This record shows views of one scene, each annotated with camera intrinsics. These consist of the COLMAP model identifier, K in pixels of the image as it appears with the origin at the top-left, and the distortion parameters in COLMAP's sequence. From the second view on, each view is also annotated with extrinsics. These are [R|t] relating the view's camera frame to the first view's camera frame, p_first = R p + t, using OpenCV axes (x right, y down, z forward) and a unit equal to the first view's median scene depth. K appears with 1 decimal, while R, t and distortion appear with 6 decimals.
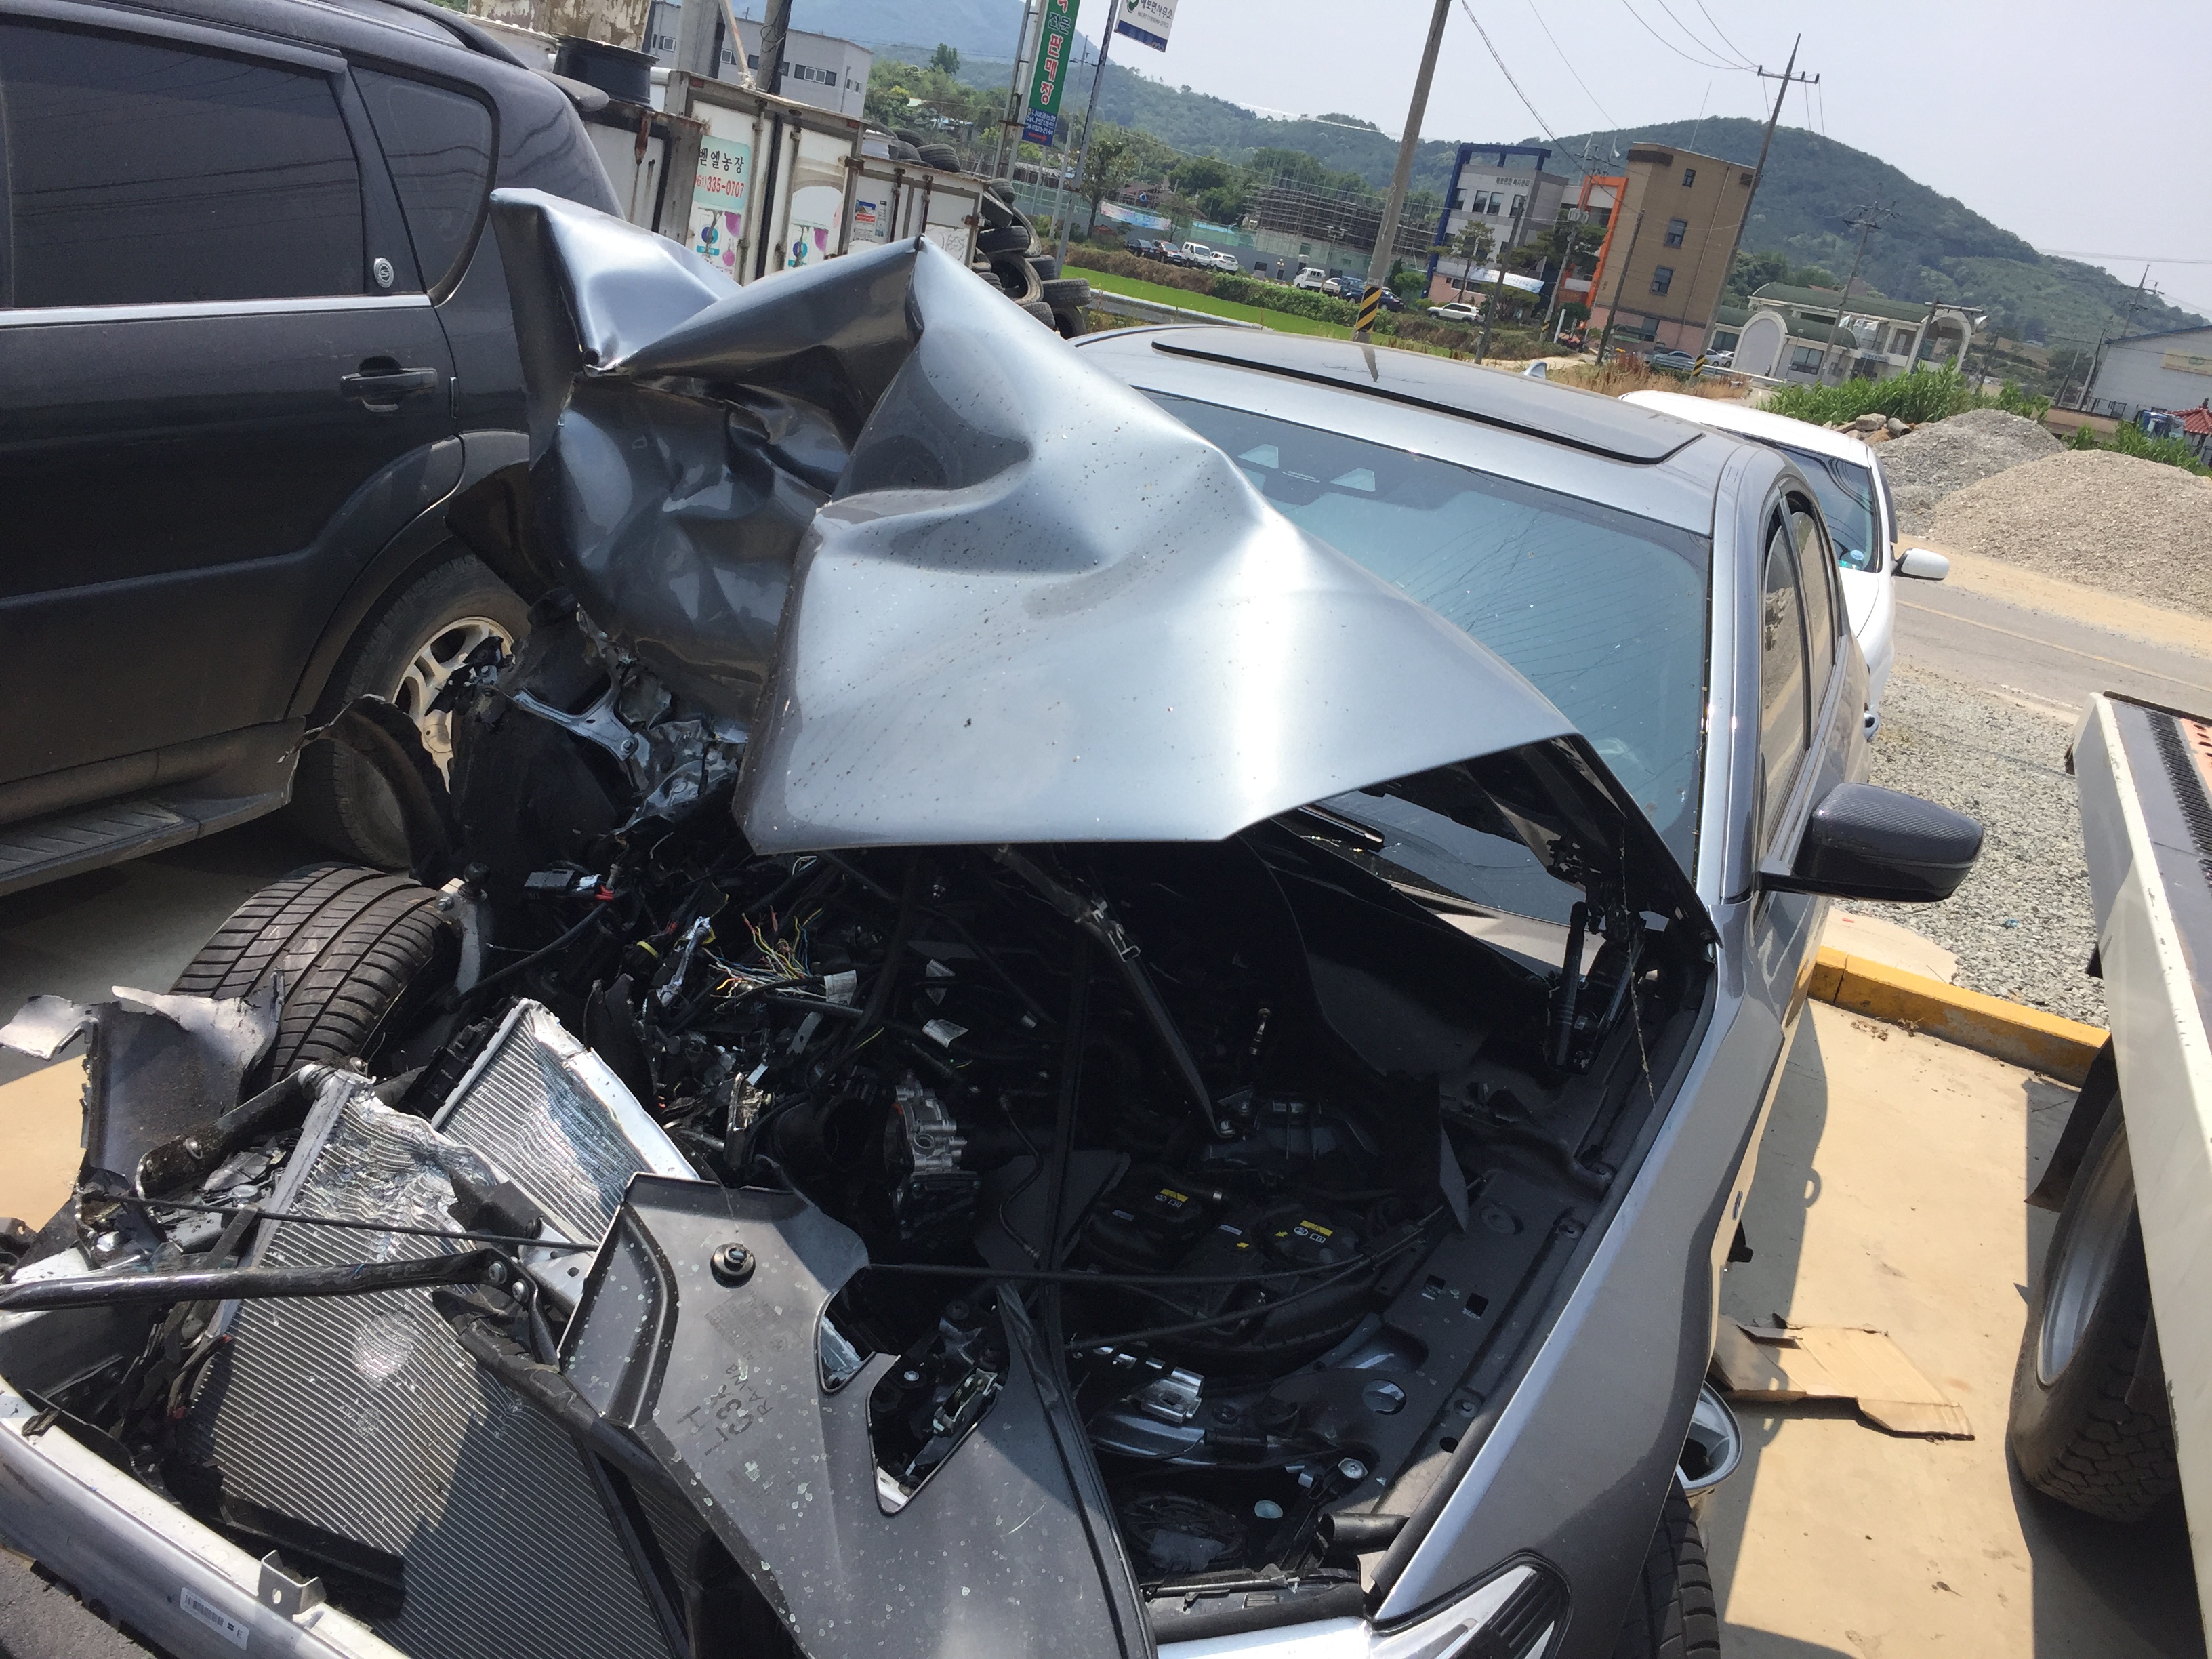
lens RADIAL K [[1796.6, 0, 1106.0], [0, 1796.6, 829.5], [0, 0, 1]] dist [0.095022, -0.089557]
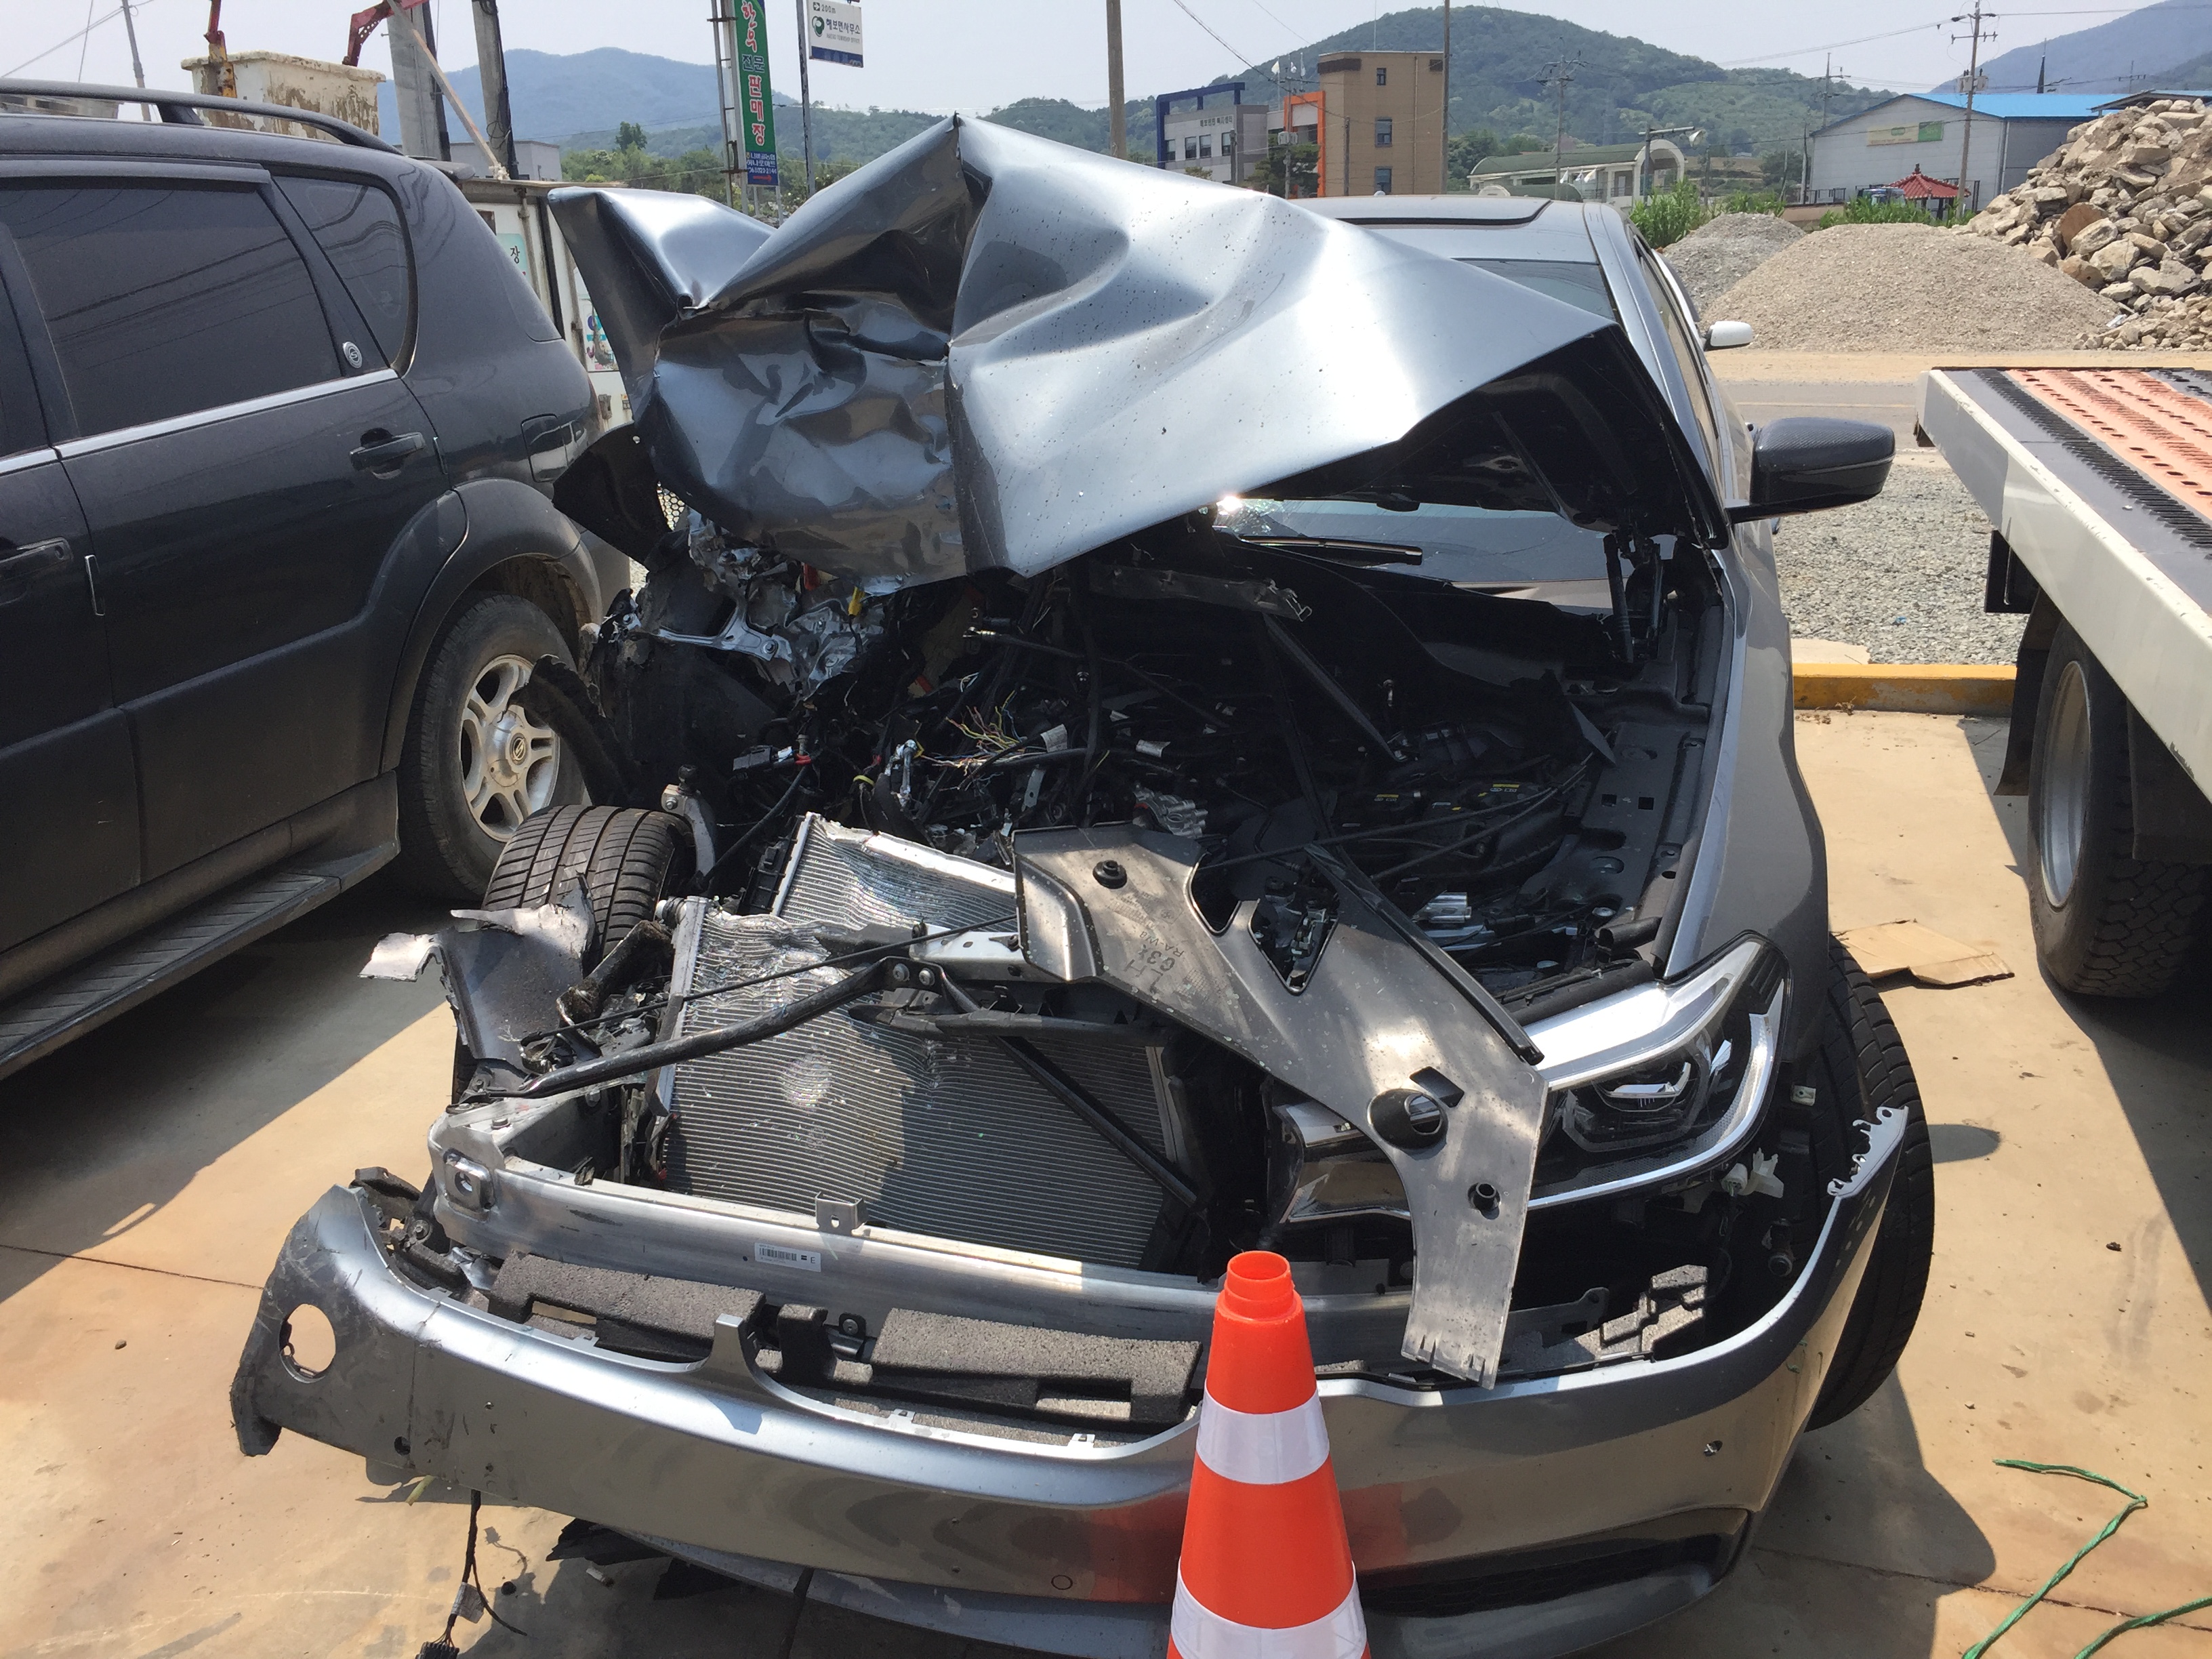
lens RADIAL K [[1849.1, 0, 1106.0], [0, 1849.1, 829.5], [0, 0, 1]] dist [0.070613, -0.008054]
pose [[0.961142, -0.266814, 0.070826, -0.121509], [0.267812, 0.963459, -0.004807, 0.089143], [-0.066955, 0.023589, 0.997477, -0.126767]]
